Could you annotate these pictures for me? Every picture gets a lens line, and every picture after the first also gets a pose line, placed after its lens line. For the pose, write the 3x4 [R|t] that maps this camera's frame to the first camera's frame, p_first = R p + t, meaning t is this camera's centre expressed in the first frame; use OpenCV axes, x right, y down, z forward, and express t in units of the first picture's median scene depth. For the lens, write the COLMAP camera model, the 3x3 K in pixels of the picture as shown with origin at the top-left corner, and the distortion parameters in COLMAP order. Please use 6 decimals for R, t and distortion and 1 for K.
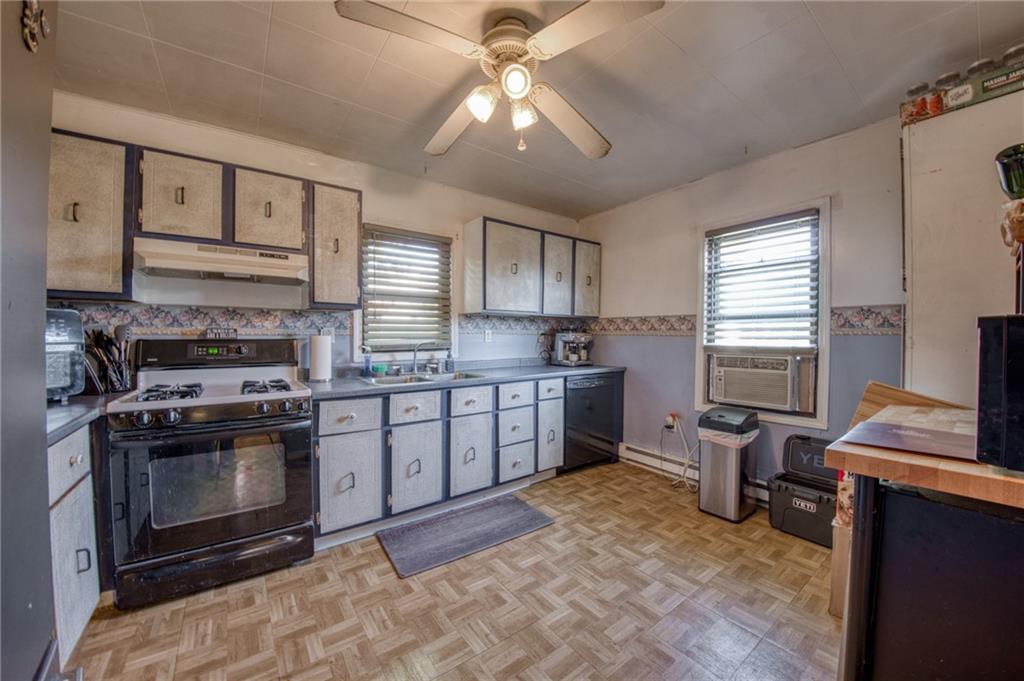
lens RADIAL K [[360.2, 0, 494.1], [0, 360.2, 338.6], [0, 0, 1]] dist [-0.021138, -0.000166]
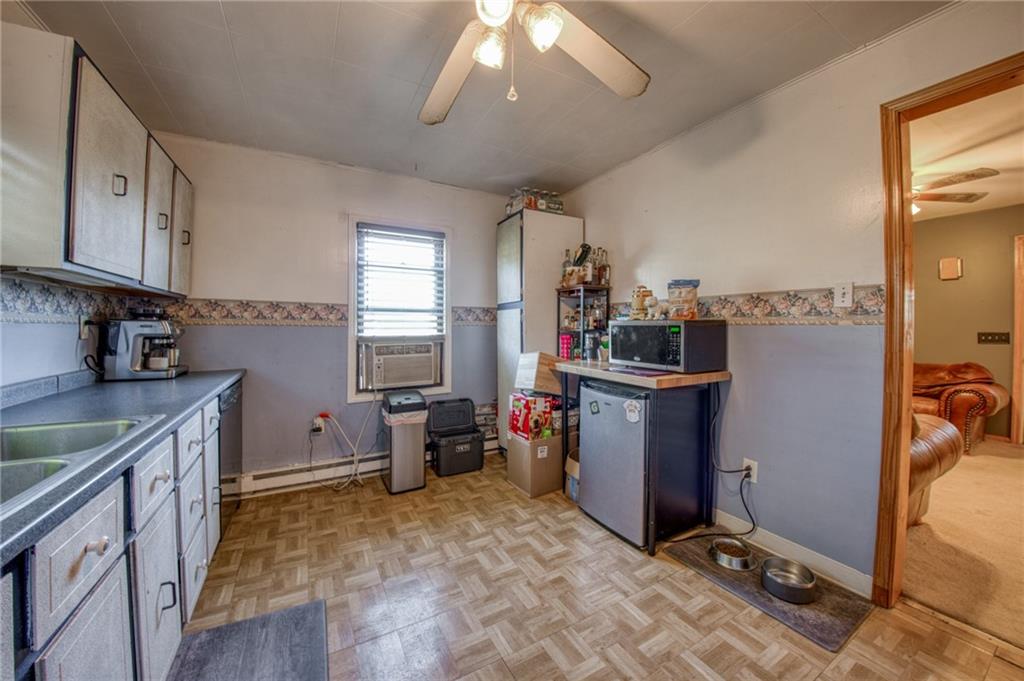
lens RADIAL K [[374.4, 0, 505.1], [0, 374.4, 328.5], [0, 0, 1]] dist [-0.021175, -0.000233]
pose [[0.112193, -0.005226, 0.993673, -0.442562], [0.007106, 0.999965, 0.004456, -0.003086], [-0.993661, 0.006561, 0.112226, 0.531604]]
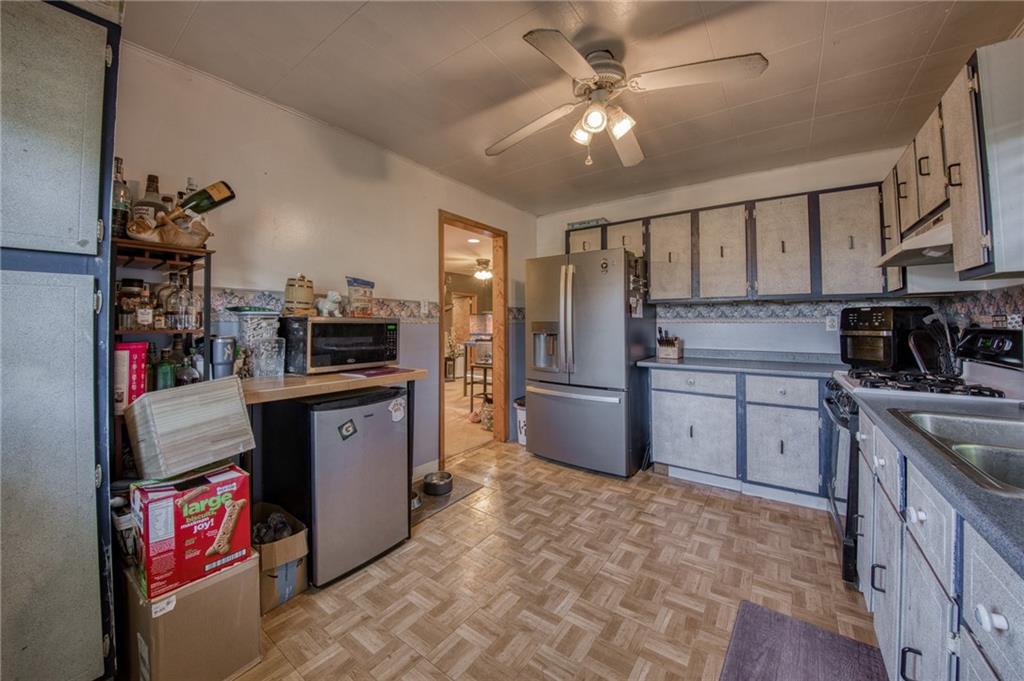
lens RADIAL K [[374.4, 0, 505.1], [0, 374.4, 328.5], [0, 0, 1]] dist [-0.021175, -0.000233]
pose [[-0.942412, 0.003548, -0.334435, 0.413808], [-0.002247, 0.999854, 0.016938, -0.006931], [0.334447, 0.016714, -0.942266, 1.154378]]
